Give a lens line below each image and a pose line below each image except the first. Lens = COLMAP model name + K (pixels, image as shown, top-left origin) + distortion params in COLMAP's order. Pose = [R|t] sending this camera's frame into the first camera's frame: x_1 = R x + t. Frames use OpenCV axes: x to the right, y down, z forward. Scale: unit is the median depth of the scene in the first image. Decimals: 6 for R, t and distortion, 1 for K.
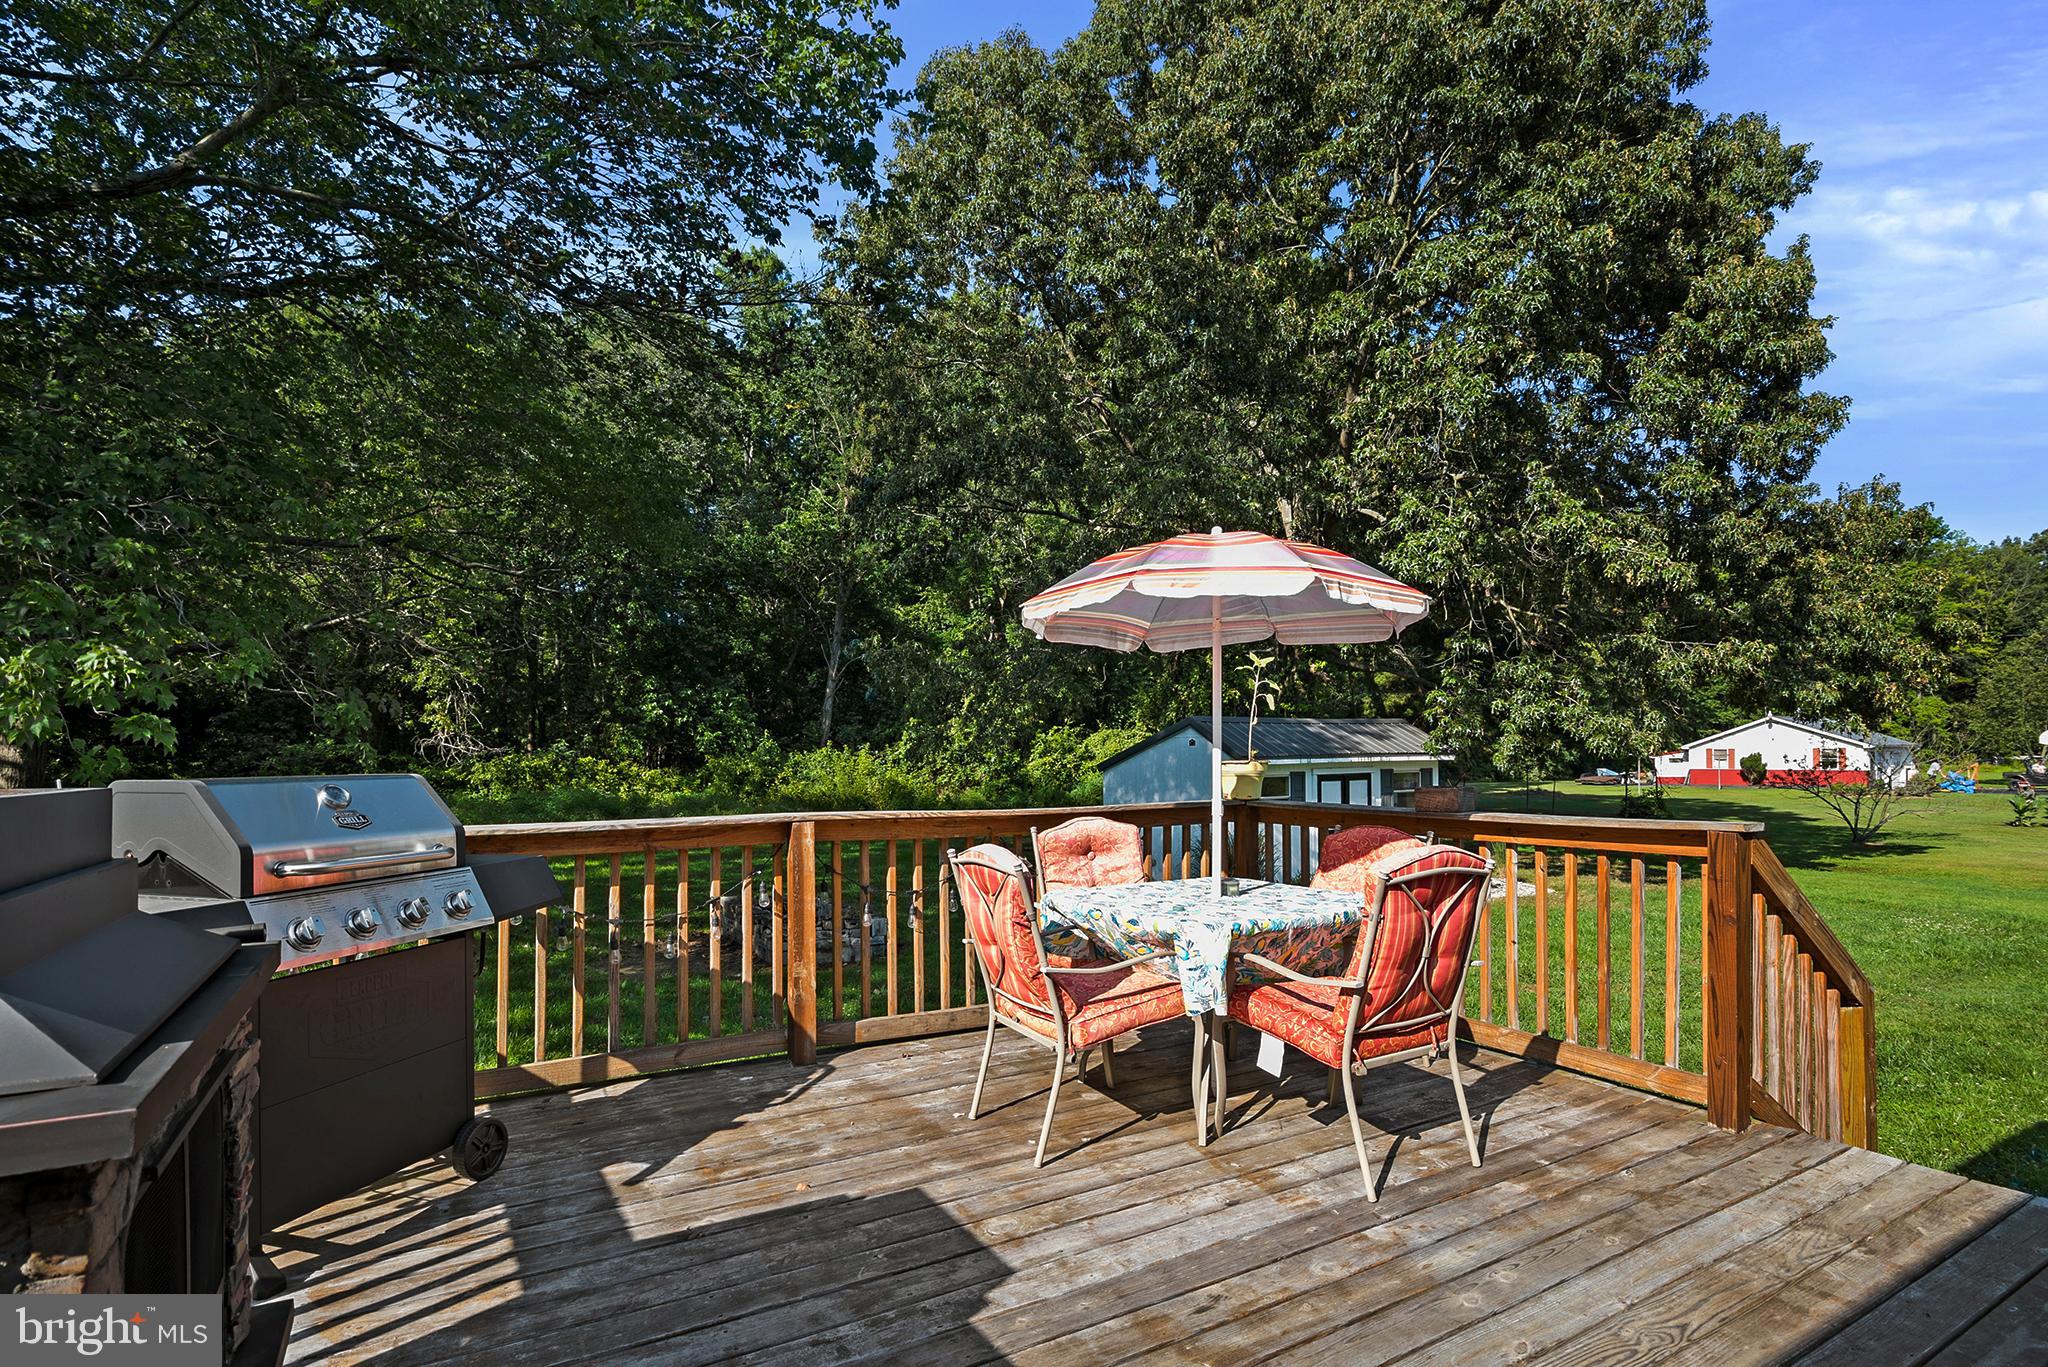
lens RADIAL K [[1027.6, 0, 1023.7], [0, 1027.6, 730.2], [0, 0, 1]] dist [-0.018124, -0.000153]
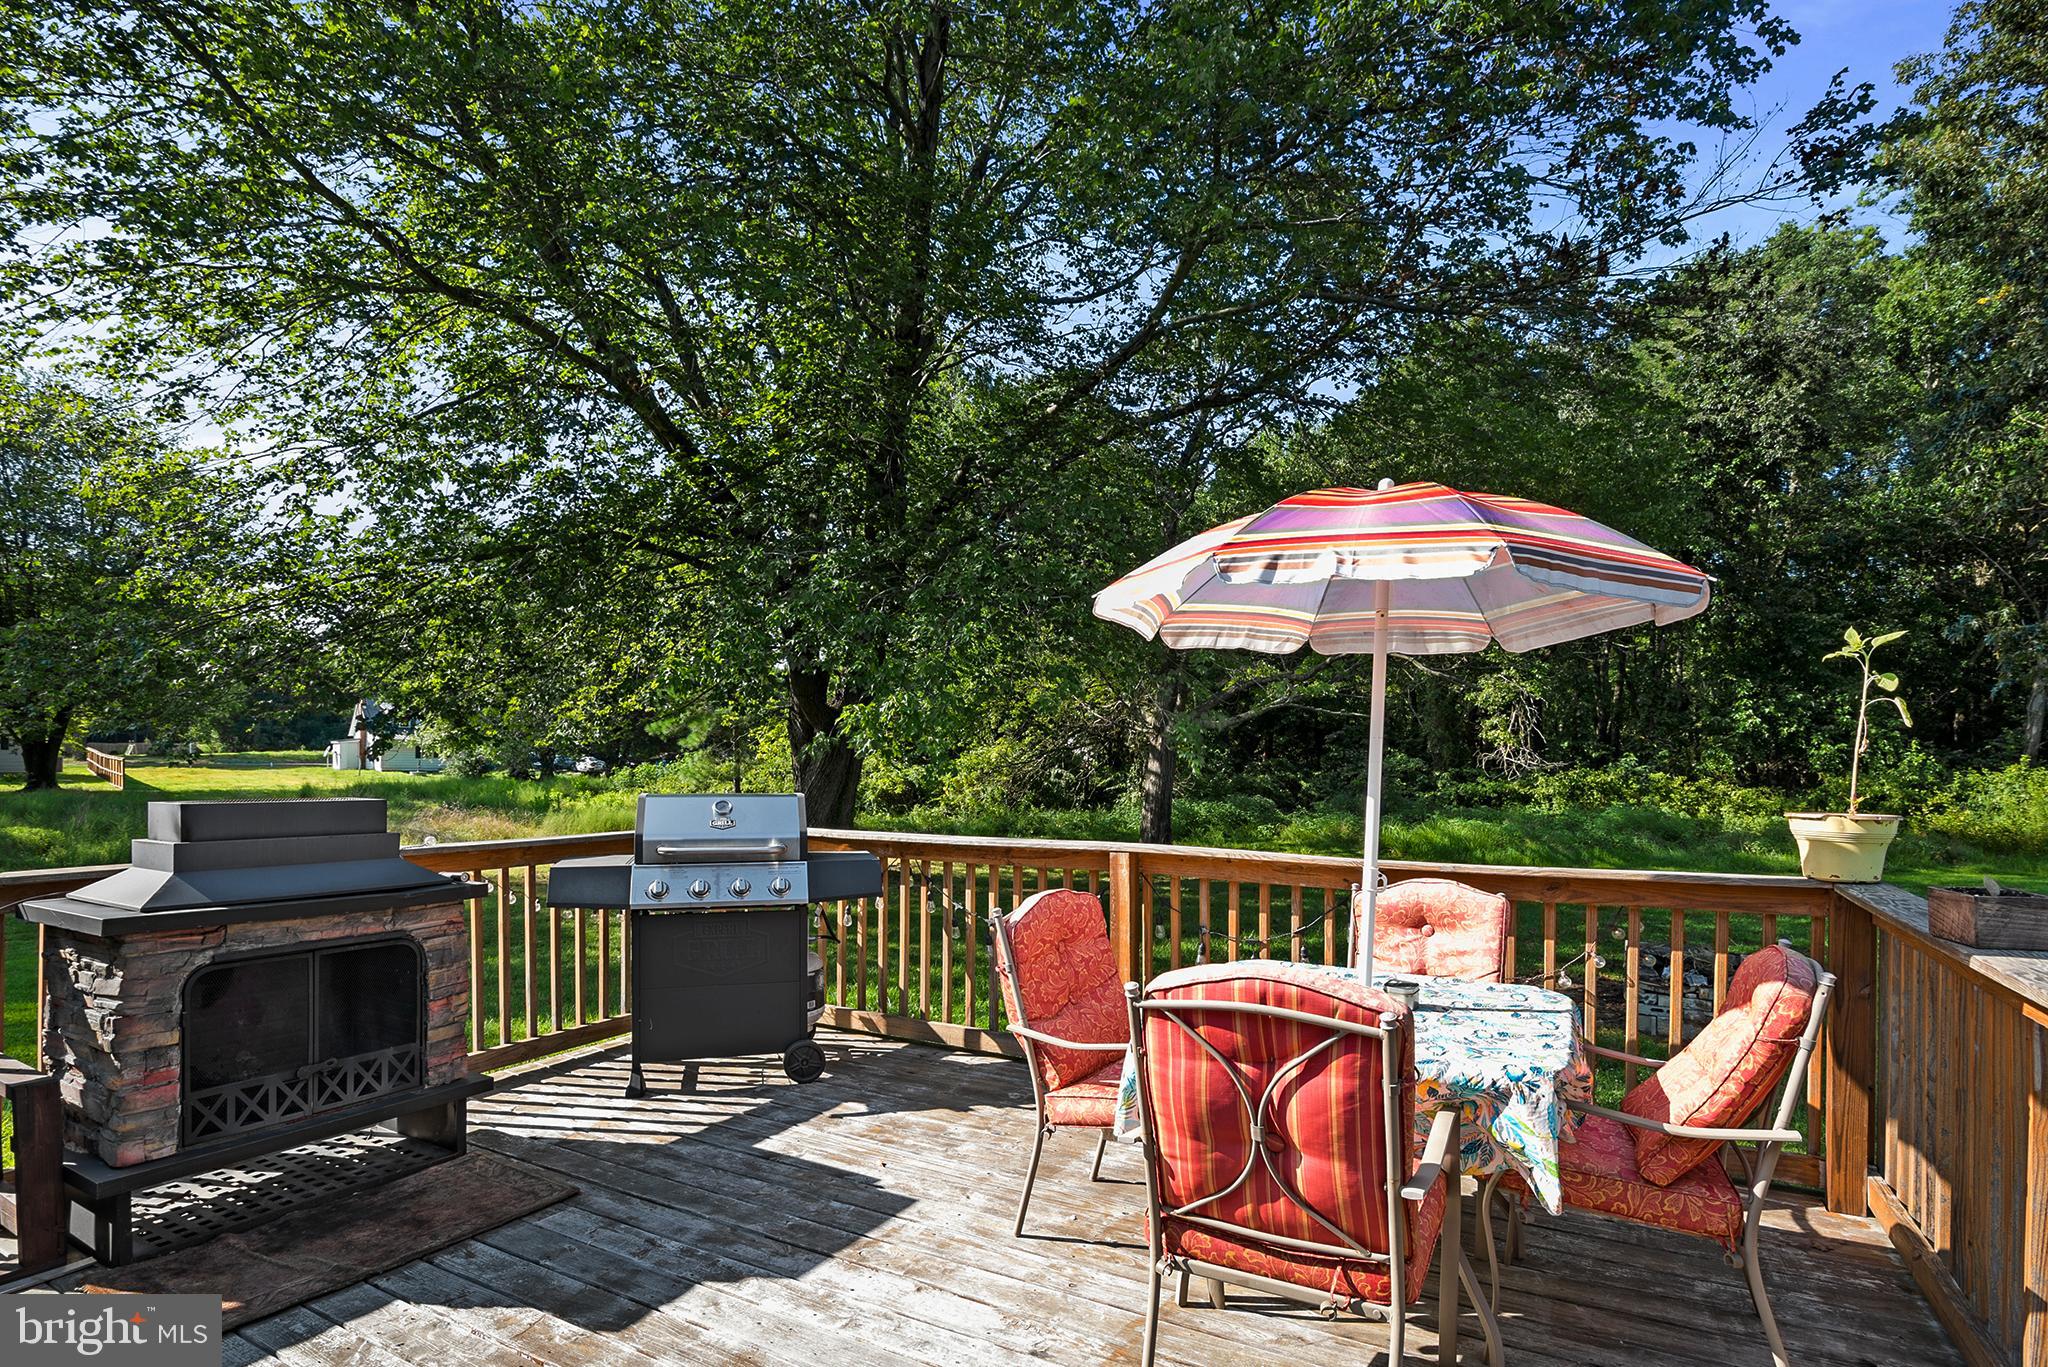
lens RADIAL K [[1038.7, 0, 1026.2], [0, 1038.7, 754.0], [0, 0, 1]] dist [-0.005535, -0.000065]
pose [[0.503137, 0.001505, -0.864205, 0.689067], [0.009217, 0.999932, 0.007107, -0.018155], [0.864157, -0.011541, 0.503089, 0.437996]]
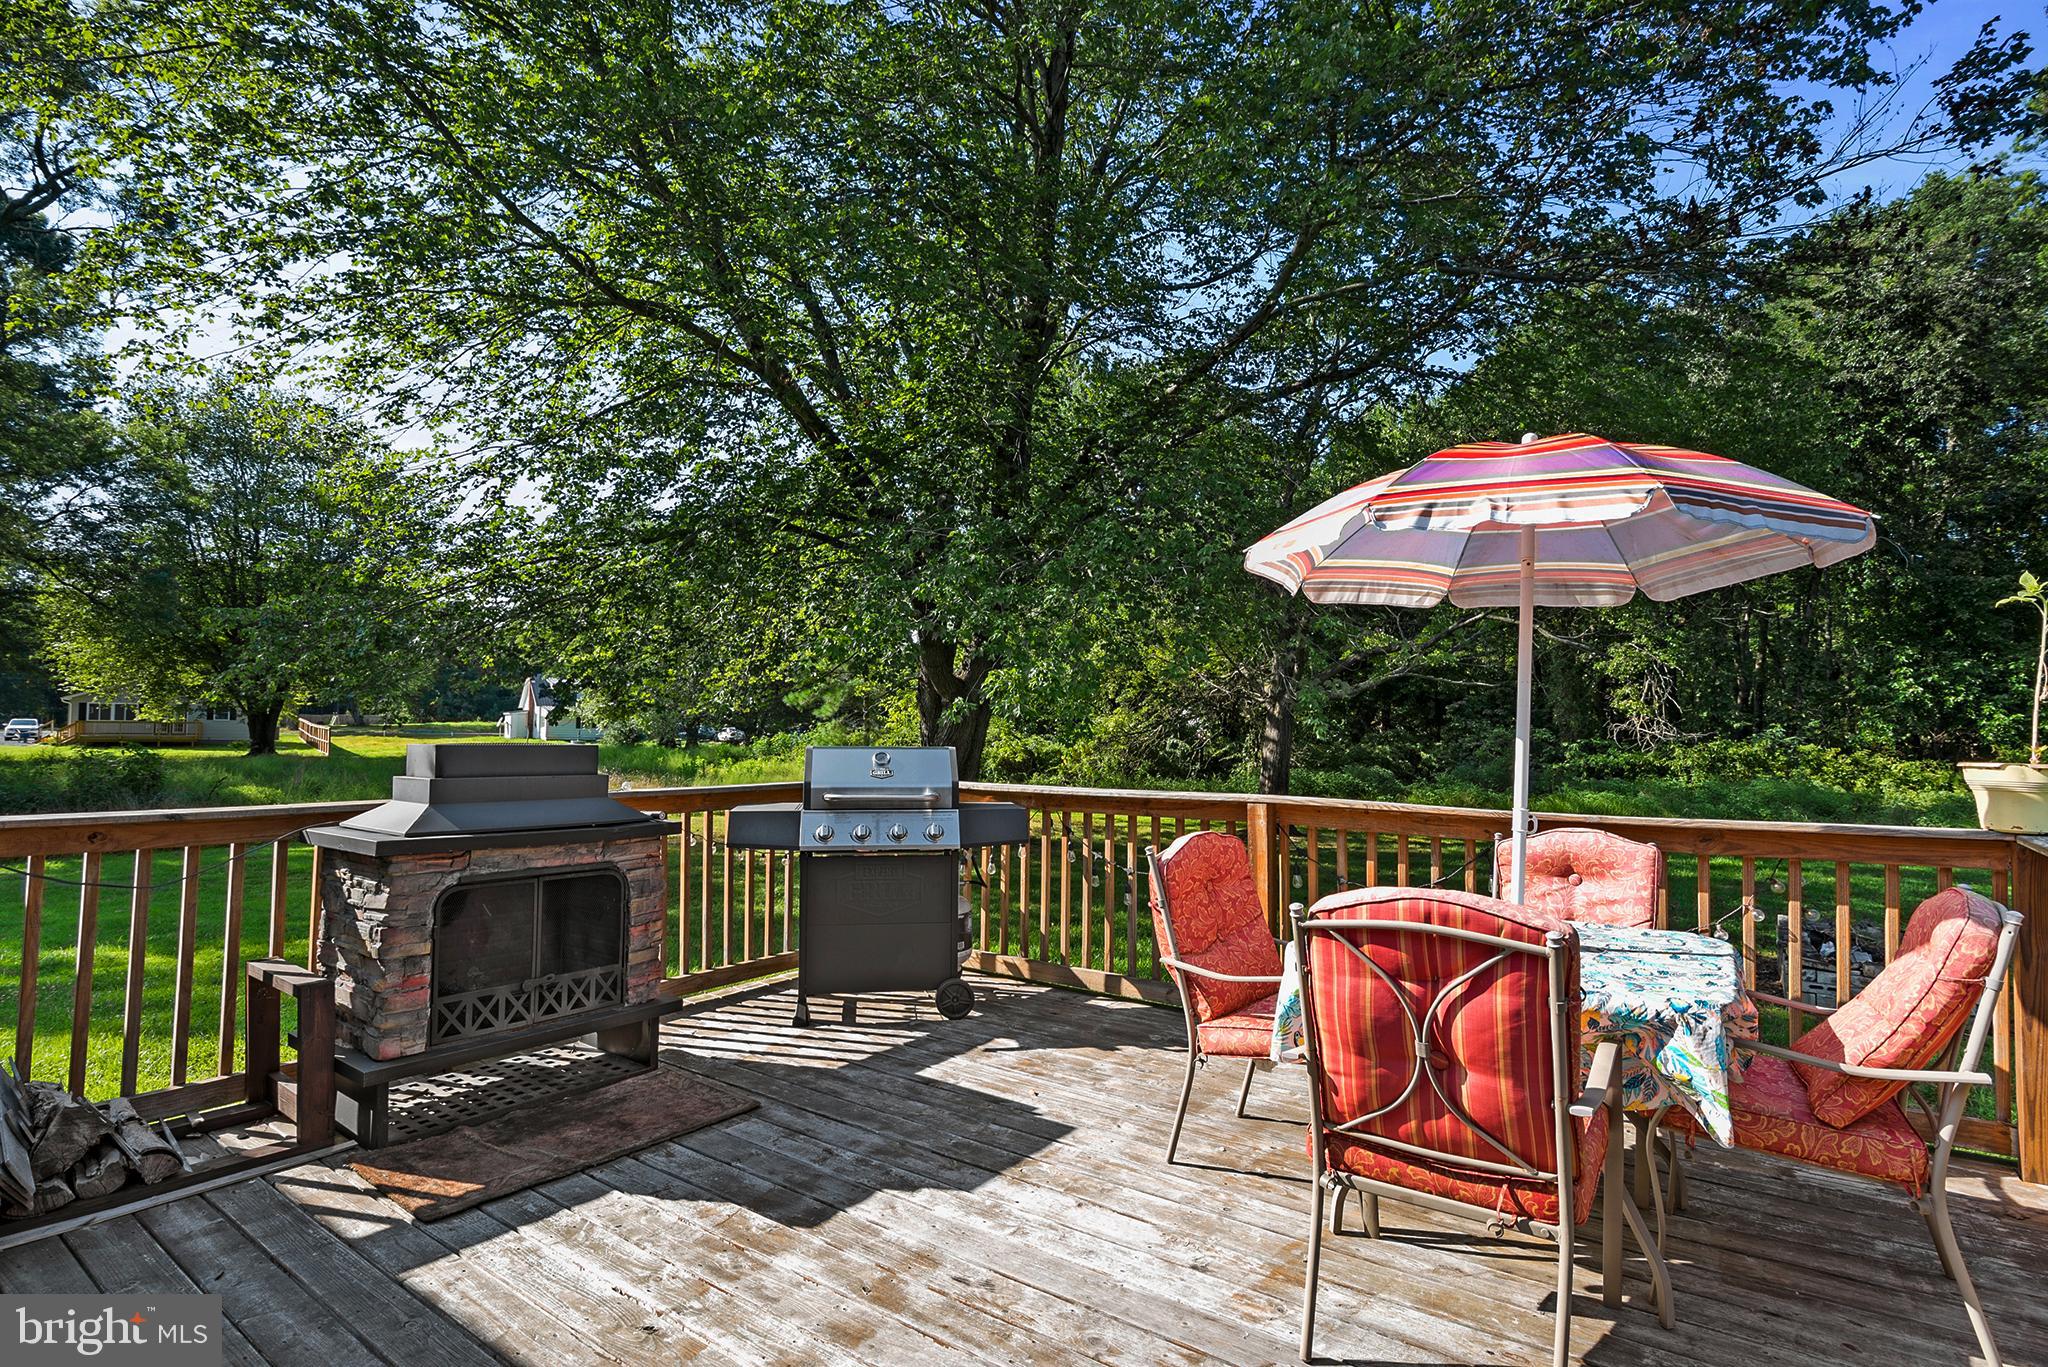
lens RADIAL K [[1010.9, 0, 1024.0], [0, 1010.9, 683.5], [0, 0, 1]] dist [-0.007142, -0.000668]
pose [[0.402560, -0.036287, -0.914674, 0.704751], [0.007695, 0.999313, -0.036259, 0.001738], [0.915361, 0.007558, 0.402563, 0.393131]]
